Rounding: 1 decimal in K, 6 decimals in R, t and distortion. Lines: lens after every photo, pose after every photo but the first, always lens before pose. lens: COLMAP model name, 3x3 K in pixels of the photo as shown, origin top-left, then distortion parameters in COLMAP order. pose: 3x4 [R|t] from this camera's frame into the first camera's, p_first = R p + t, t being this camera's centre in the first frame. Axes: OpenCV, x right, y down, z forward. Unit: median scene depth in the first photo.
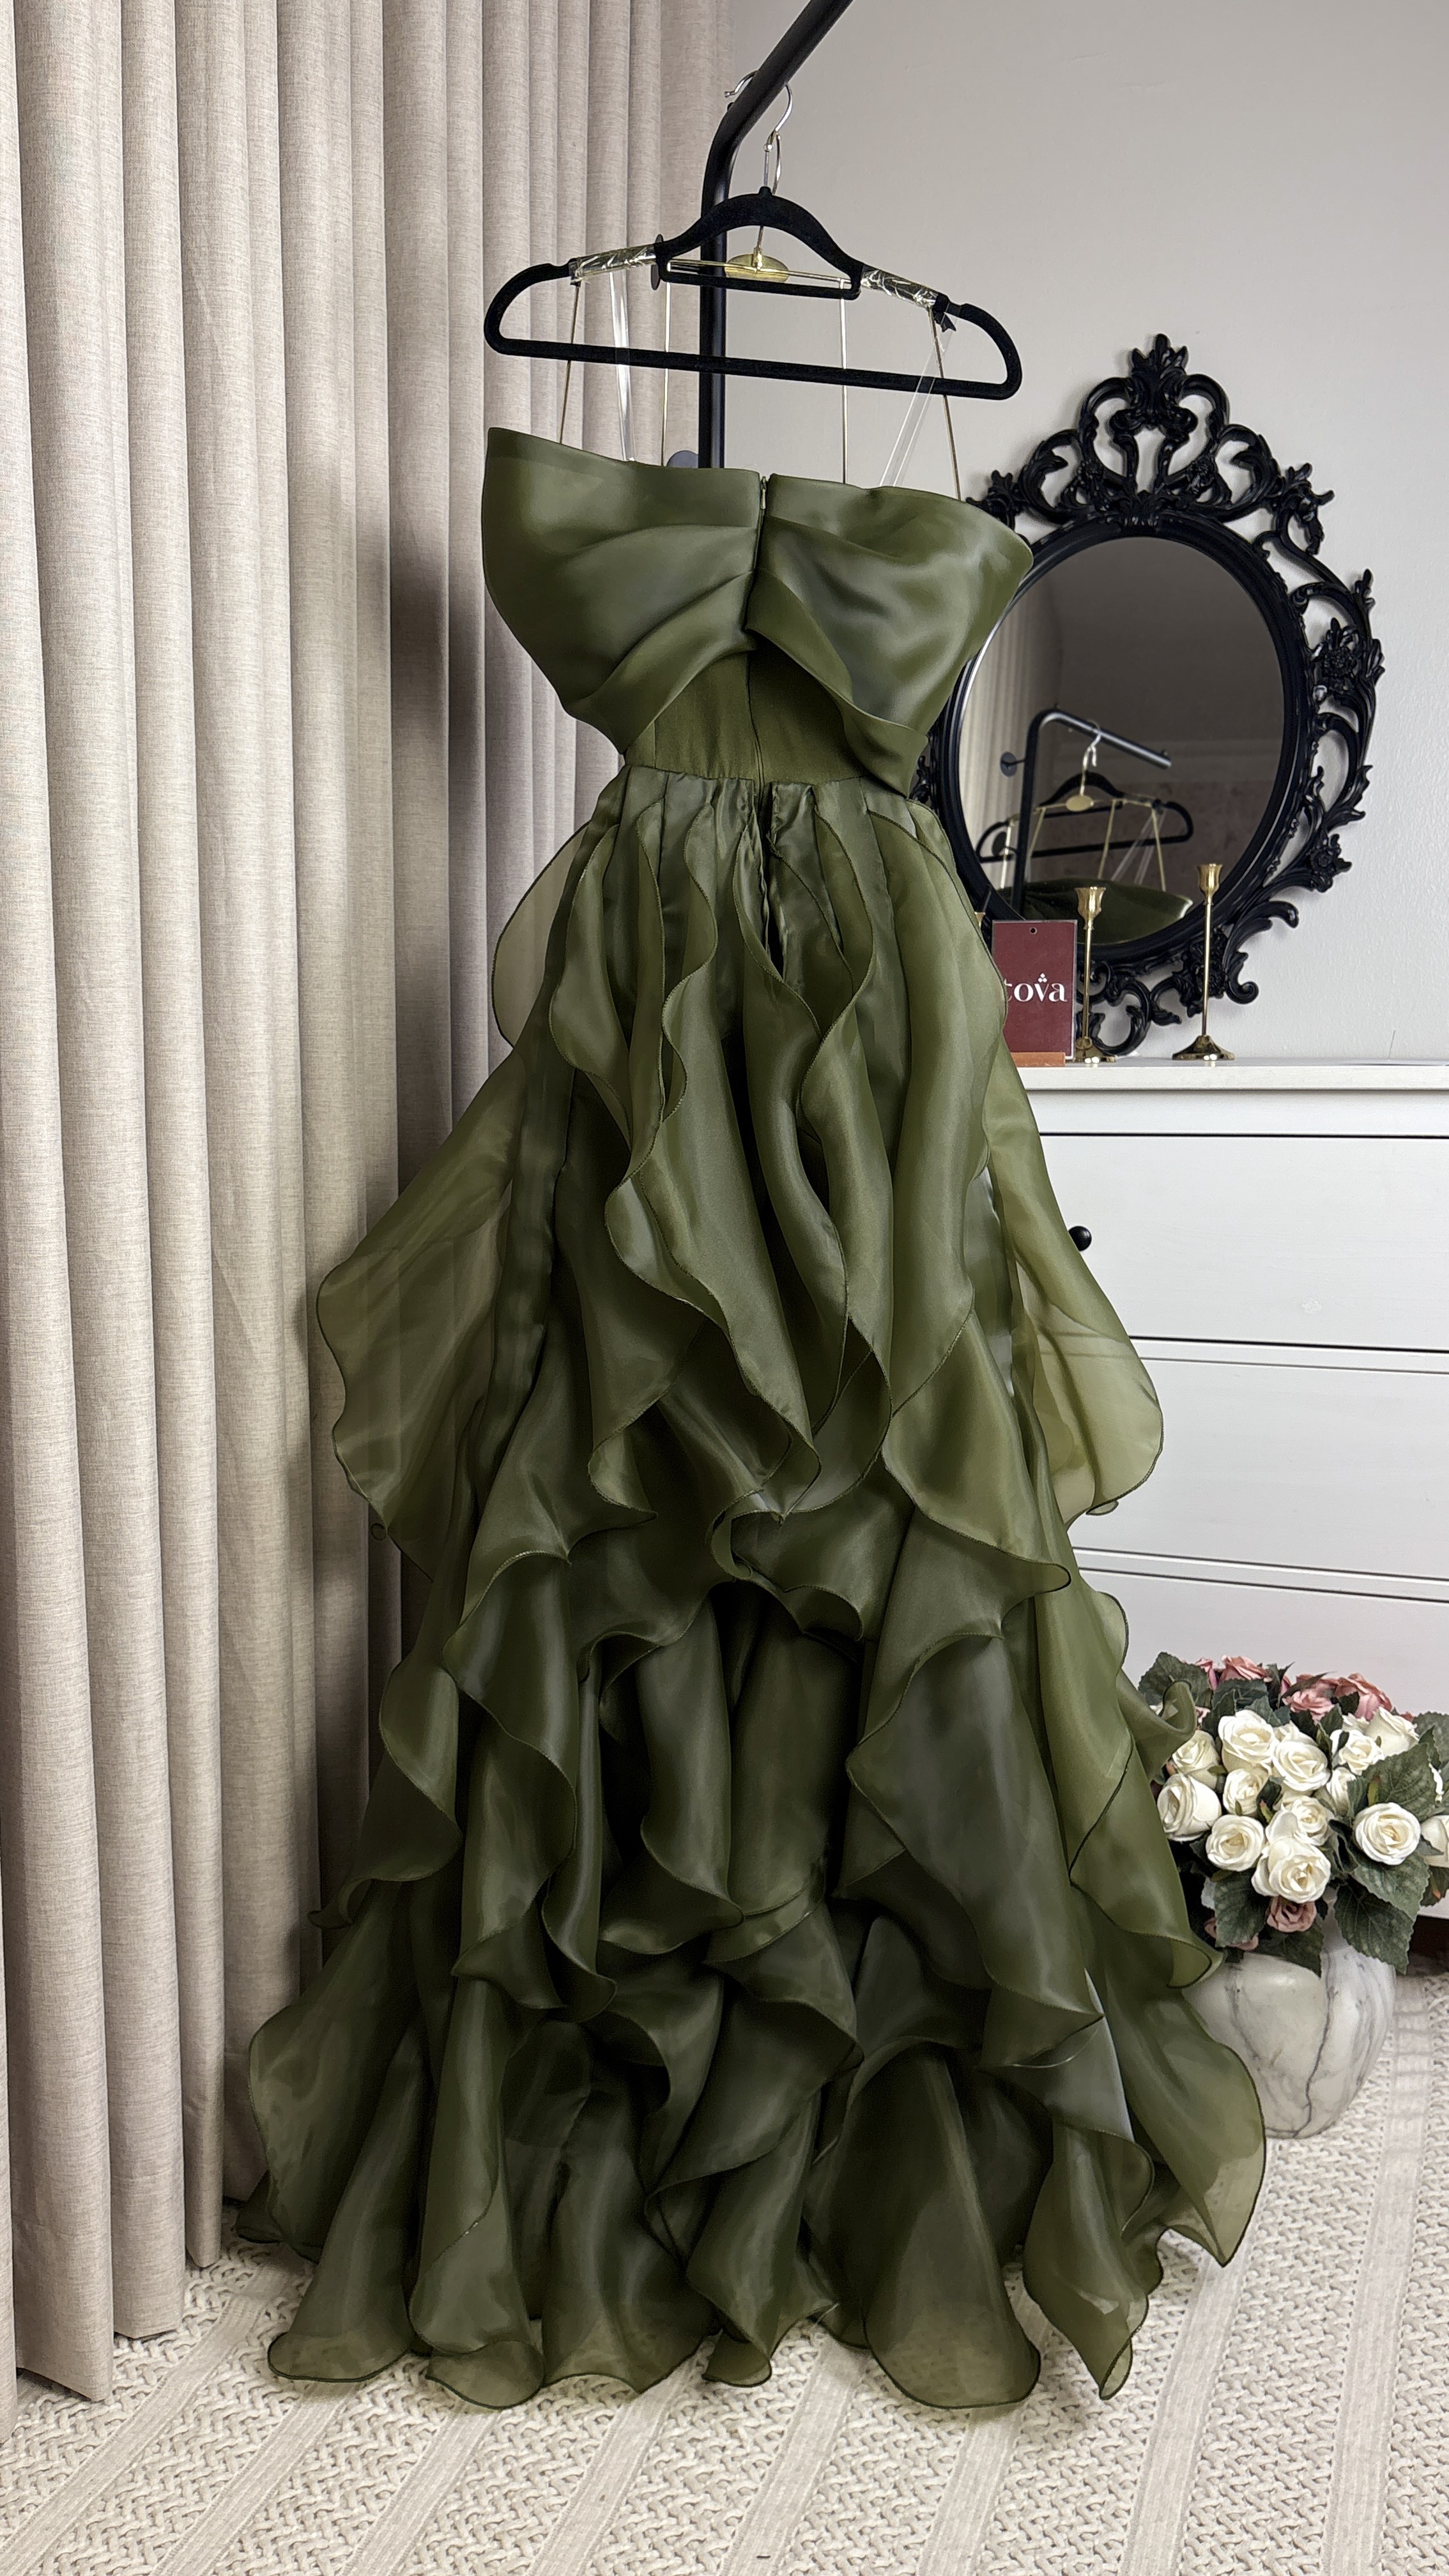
lens RADIAL K [[1928.6, 0, 716.3], [0, 1928.6, 1327.4], [0, 0, 1]] dist [0.004412, 0.003846]
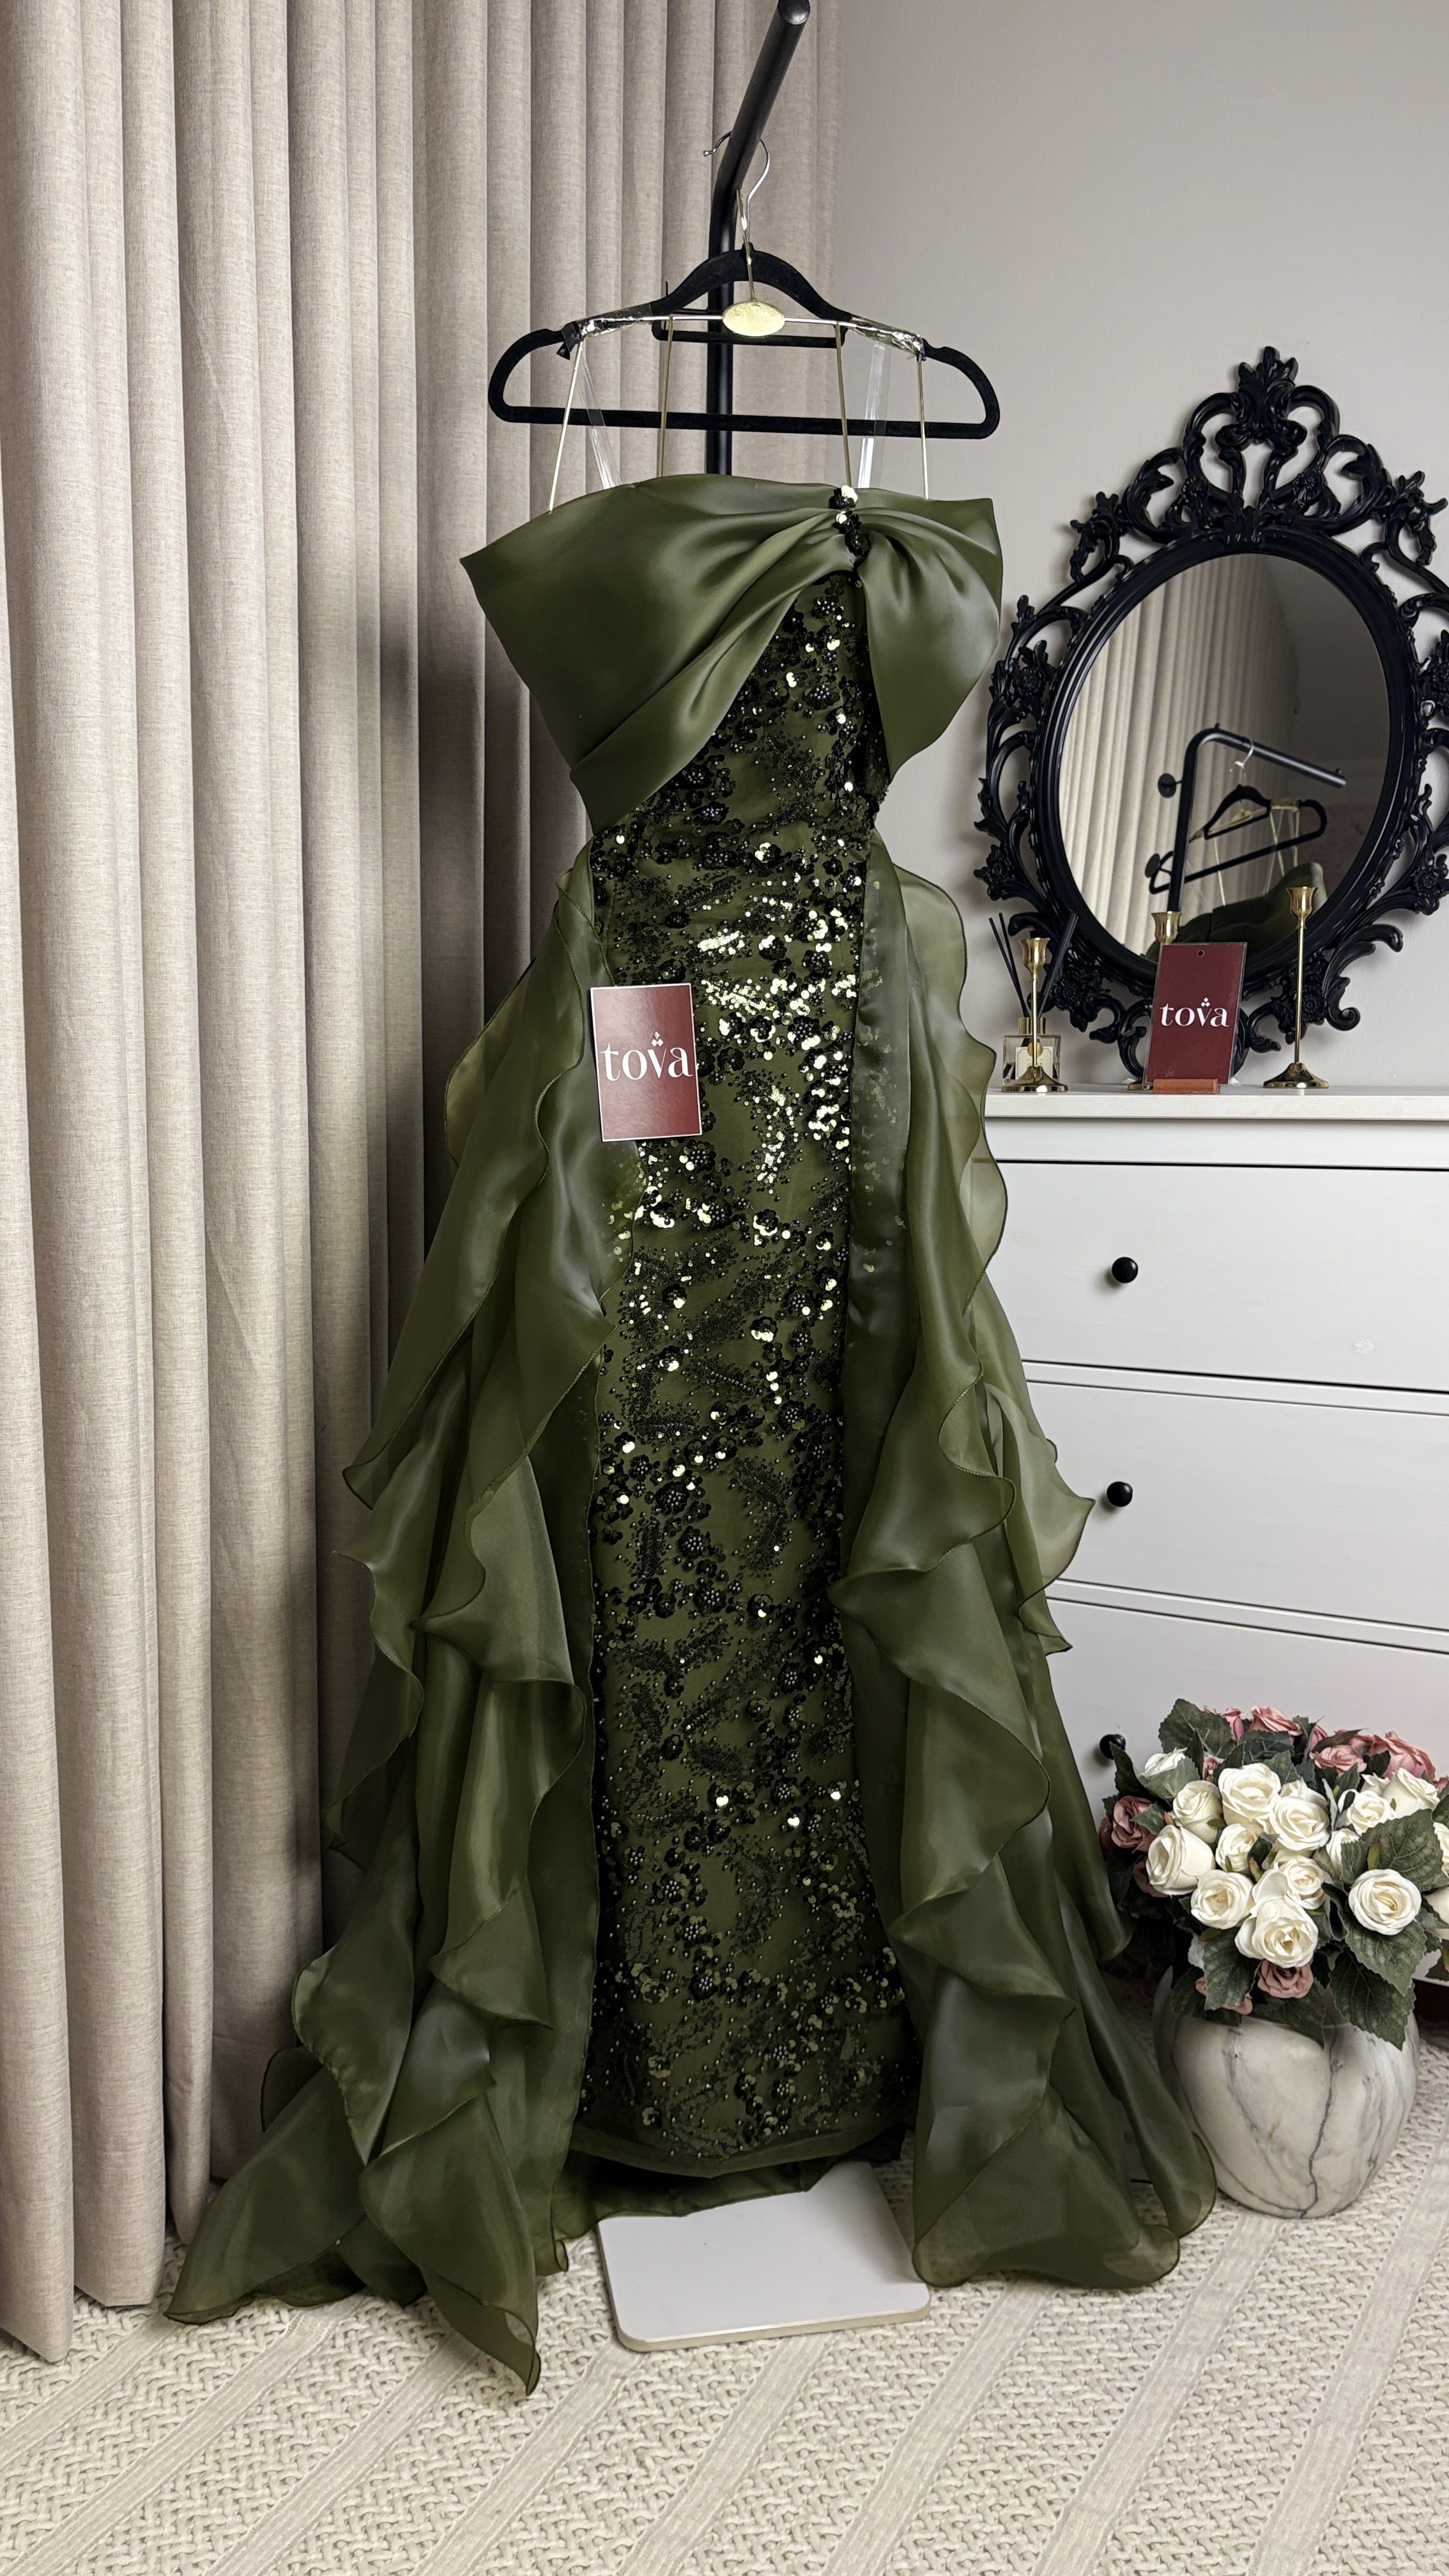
lens RADIAL K [[1933.0, 0, 722.8], [0, 1933.0, 1310.3], [0, 0, 1]] dist [0.011627, -0.000769]
pose [[0.989082, 0.022575, -0.145626, 0.137846], [-0.025540, 0.999502, -0.018527, -0.002637], [0.145135, 0.022044, 0.989166, 0.001022]]
